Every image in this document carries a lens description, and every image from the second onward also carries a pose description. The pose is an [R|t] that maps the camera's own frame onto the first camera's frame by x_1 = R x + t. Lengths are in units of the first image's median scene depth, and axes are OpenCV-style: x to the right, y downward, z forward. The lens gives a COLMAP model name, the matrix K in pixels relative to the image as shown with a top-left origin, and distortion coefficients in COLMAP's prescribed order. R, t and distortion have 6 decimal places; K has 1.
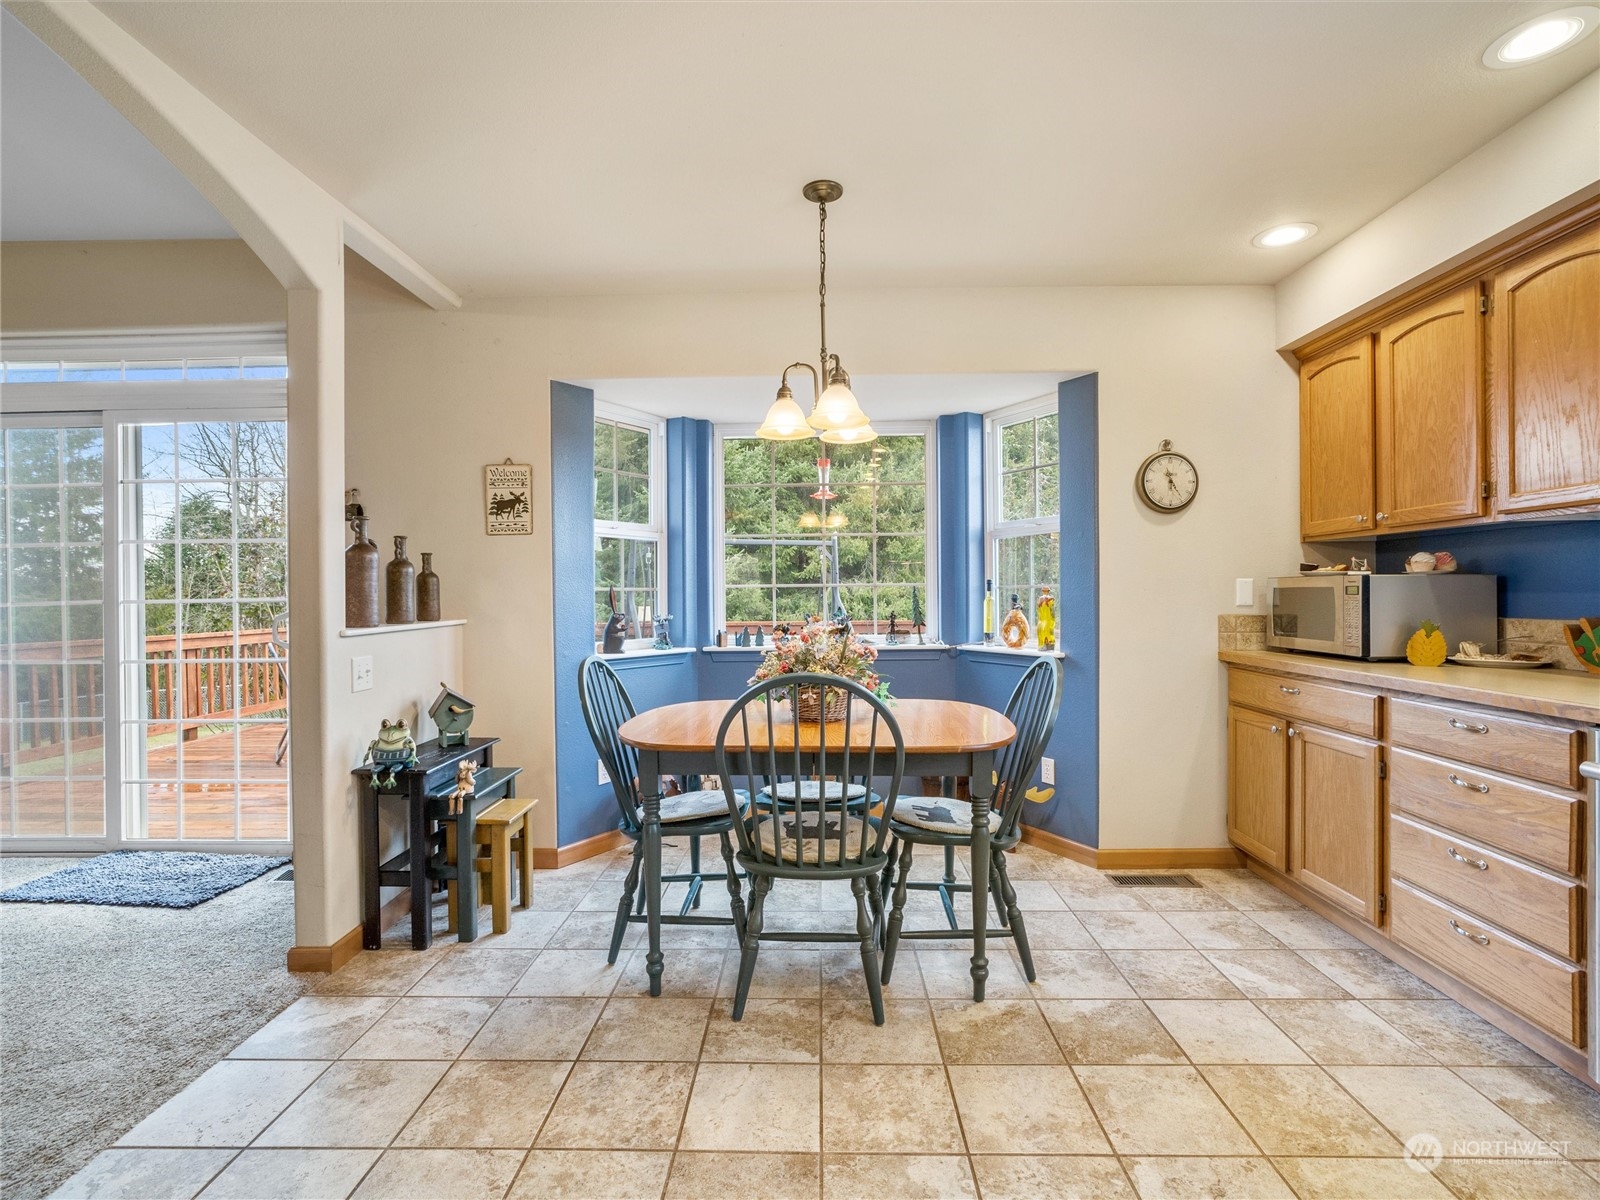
lens RADIAL K [[786.7, 0, 809.0], [0, 786.7, 596.7], [0, 0, 1]] dist [0.000067, 0.000633]
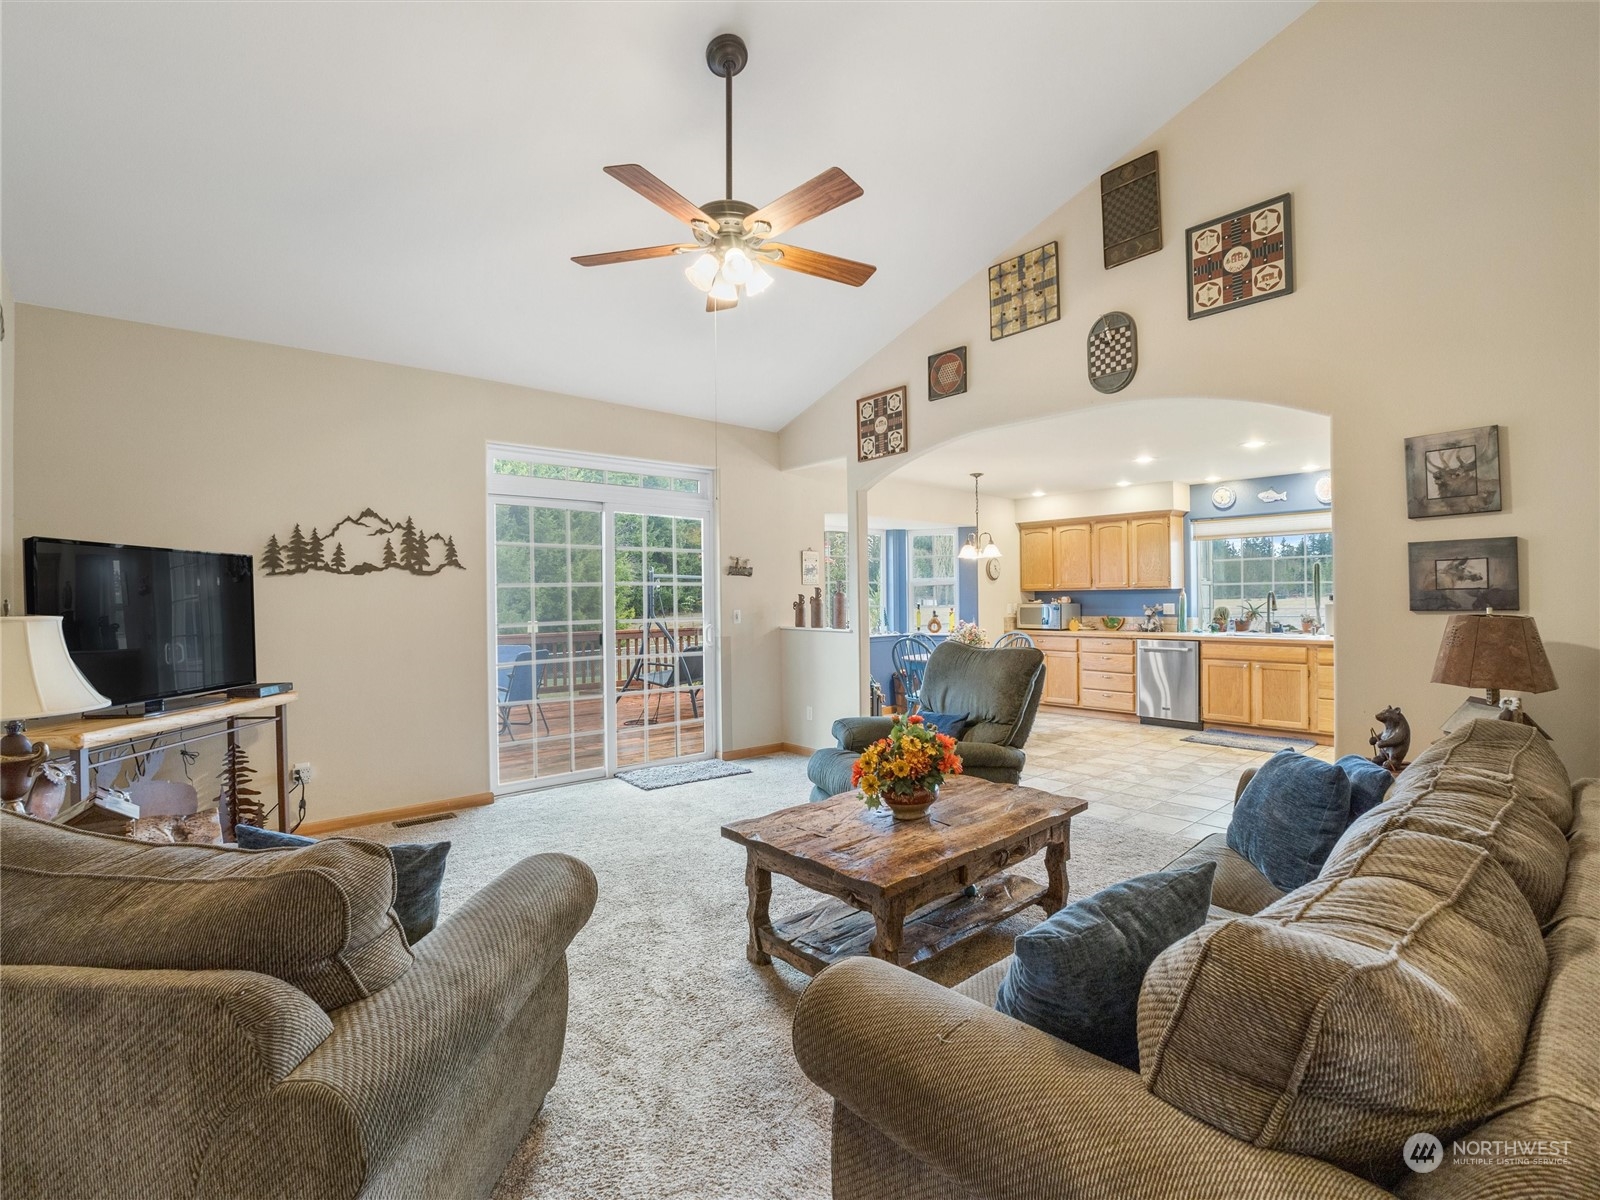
lens RADIAL K [[734.0, 0, 801.5], [0, 734.0, 598.4], [0, 0, 1]] dist [-0.054631, 0.019853]
pose [[0.750775, 0.001759, 0.660556, -2.059348], [0.006020, 0.999937, -0.009505, -0.027773], [-0.660531, 0.011113, 0.750717, -0.556542]]
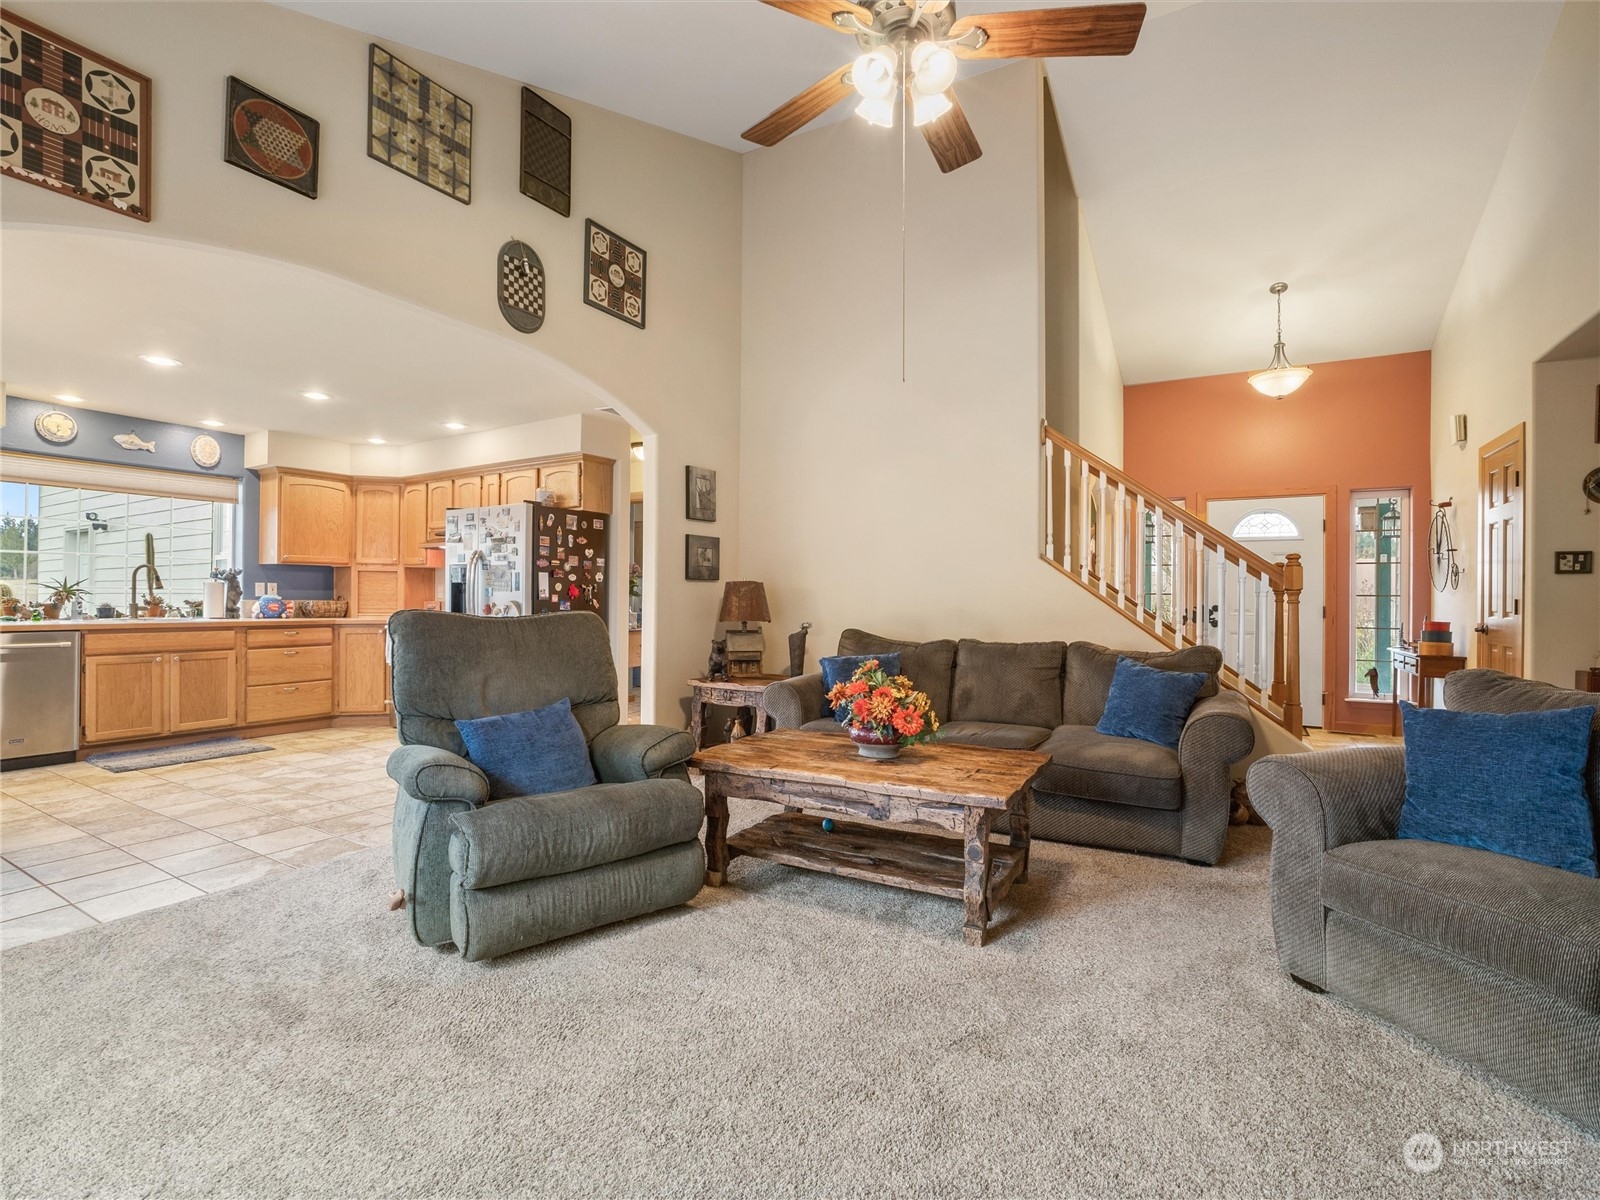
lens RADIAL K [[743.5, 0, 805.7], [0, 743.5, 598.0], [0, 0, 1]] dist [-0.054917, 0.017534]
pose [[-0.869782, 0.004340, 0.493418, -1.719296], [0.003660, 0.999991, -0.002344, 0.036183], [-0.493423, -0.000233, -0.869789, 1.046923]]
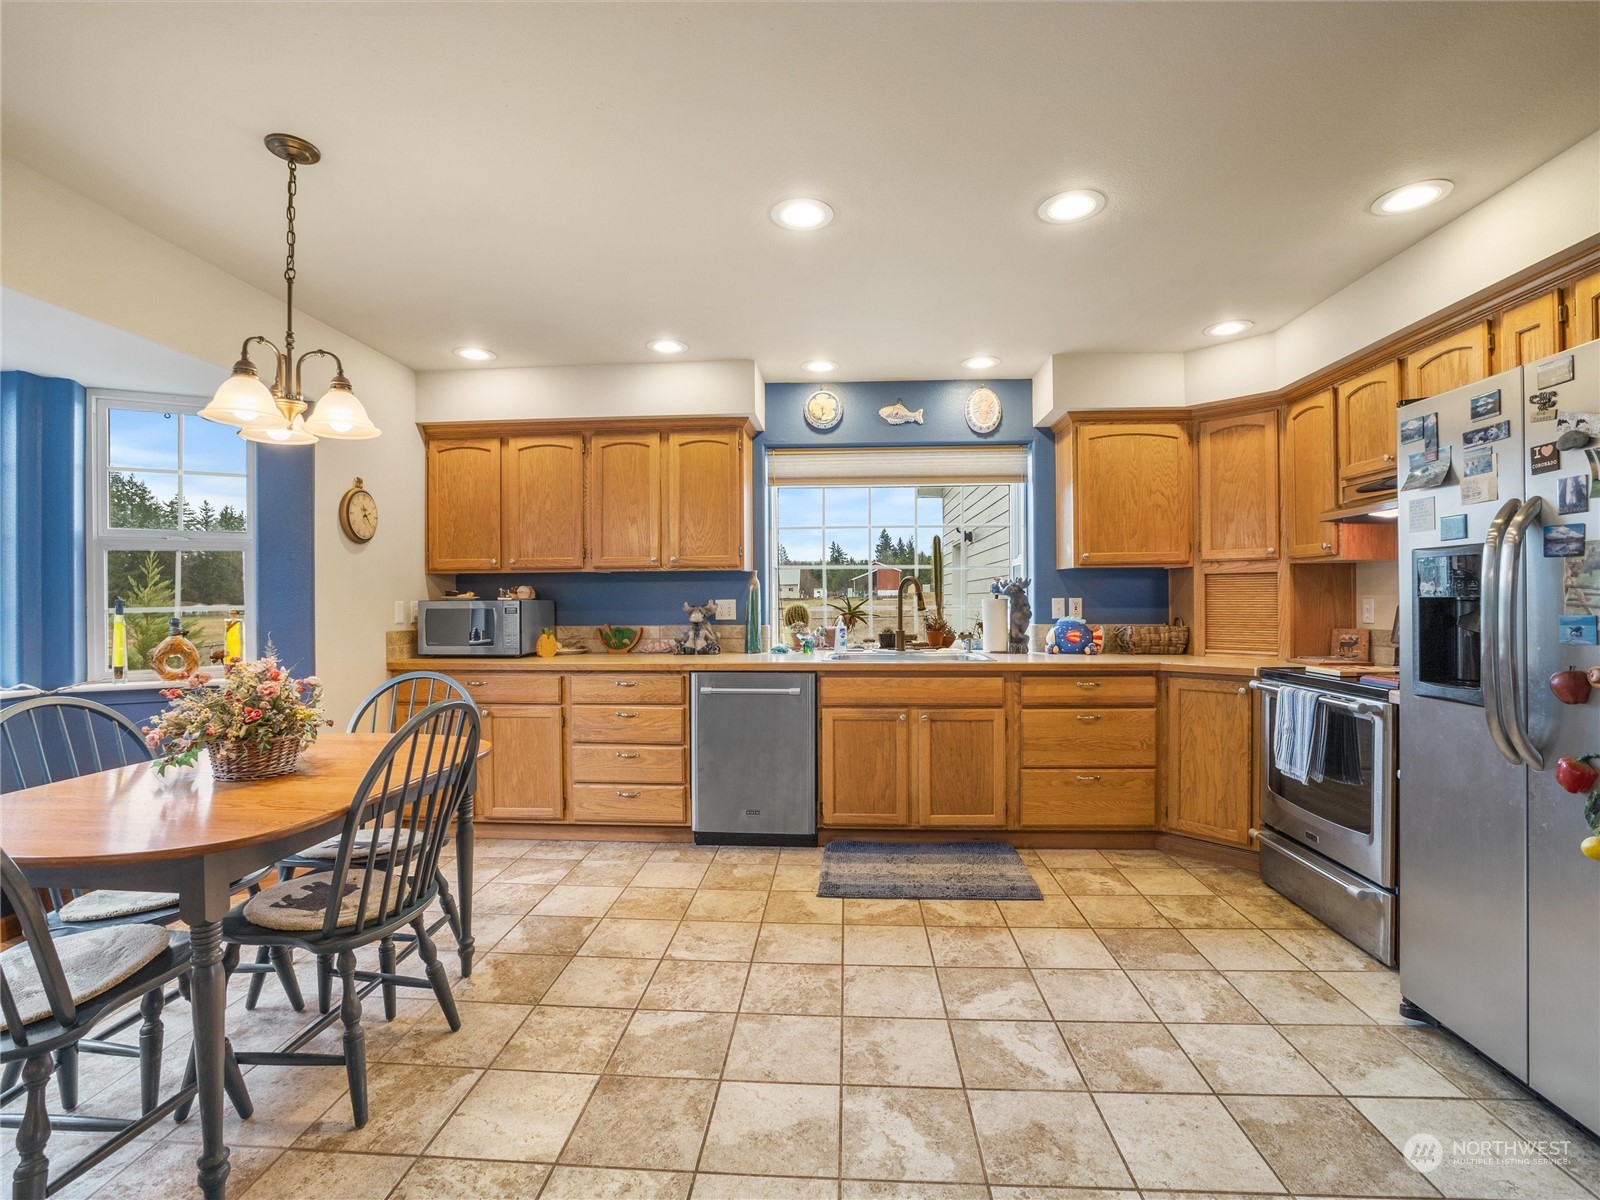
lens RADIAL K [[734.0, 0, 801.5], [0, 734.0, 598.4], [0, 0, 1]] dist [-0.054631, 0.019853]
pose [[0.053402, 0.009713, 0.998526, -0.651339], [0.009661, 0.999901, -0.010243, -0.011710], [-0.998526, 0.010194, 0.053303, 0.371530]]
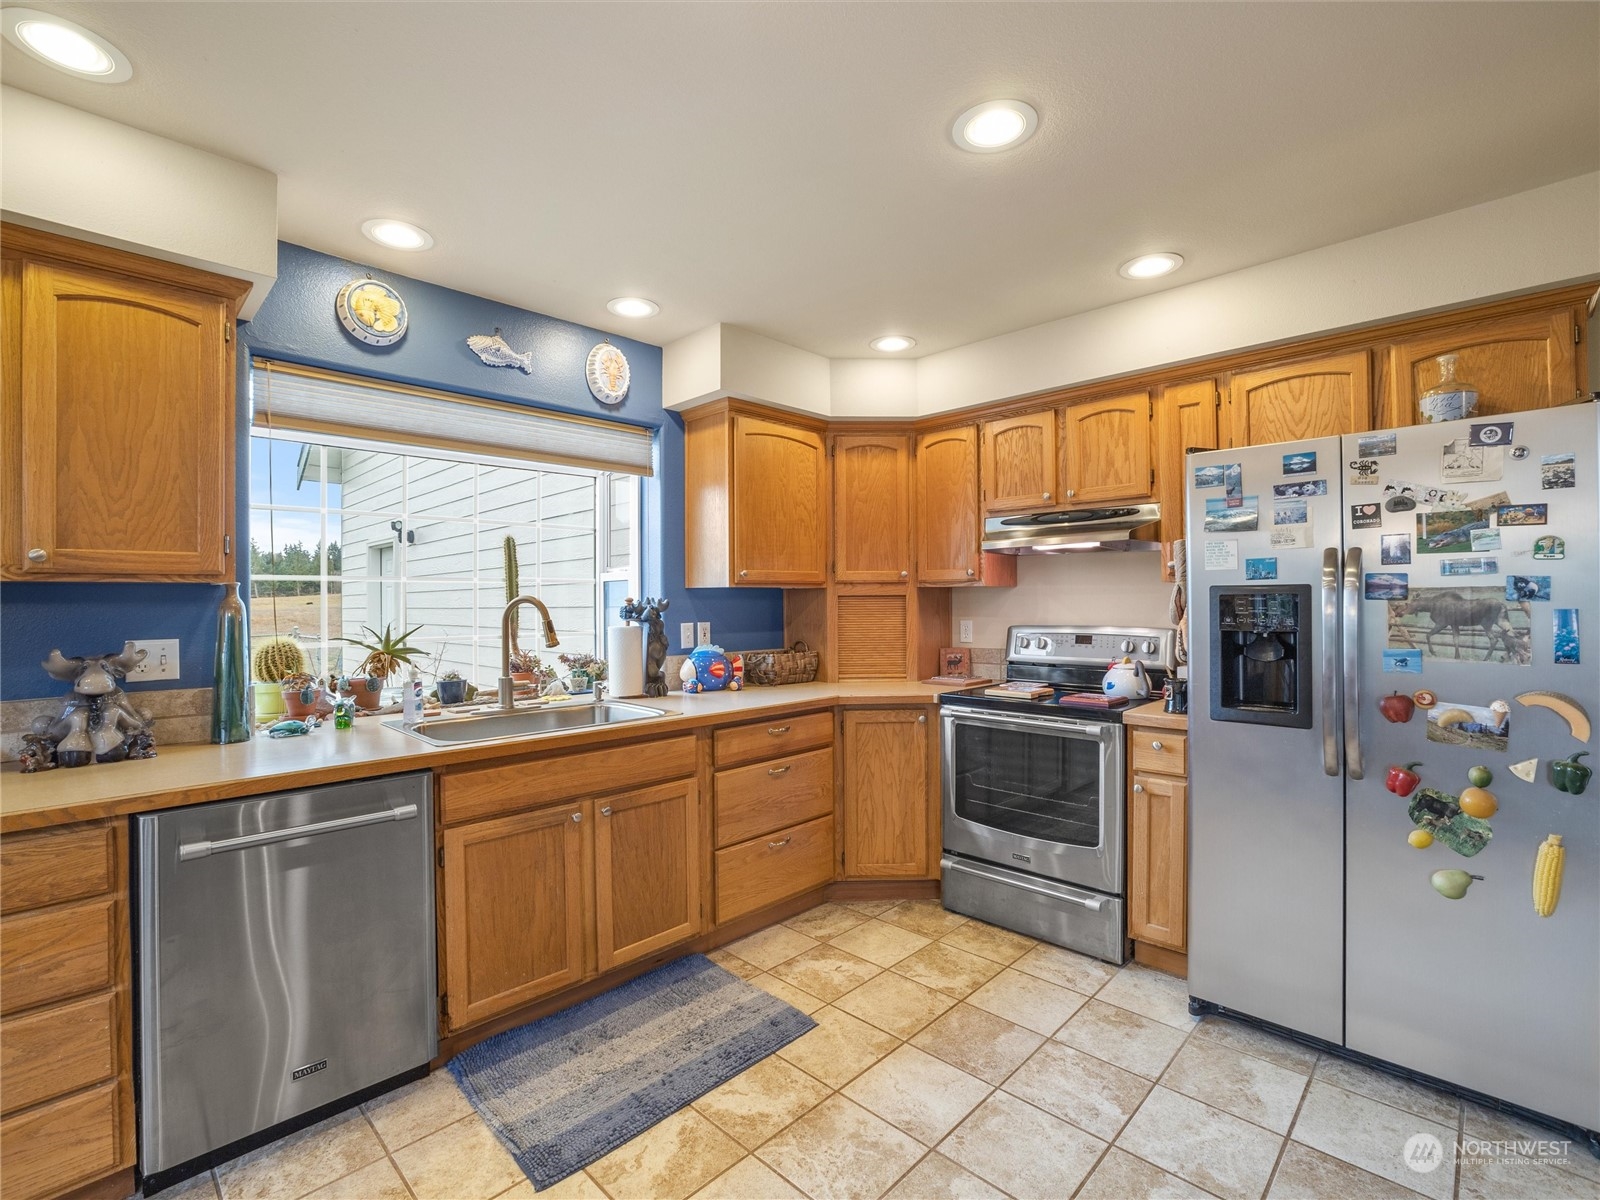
lens RADIAL K [[734.0, 0, 801.5], [0, 734.0, 598.4], [0, 0, 1]] dist [-0.054631, 0.019853]
pose [[-0.720394, 0.016944, 0.693358, -0.124766], [0.018052, 0.999821, -0.005677, -0.052643], [-0.693330, 0.008427, -0.720571, 0.674803]]
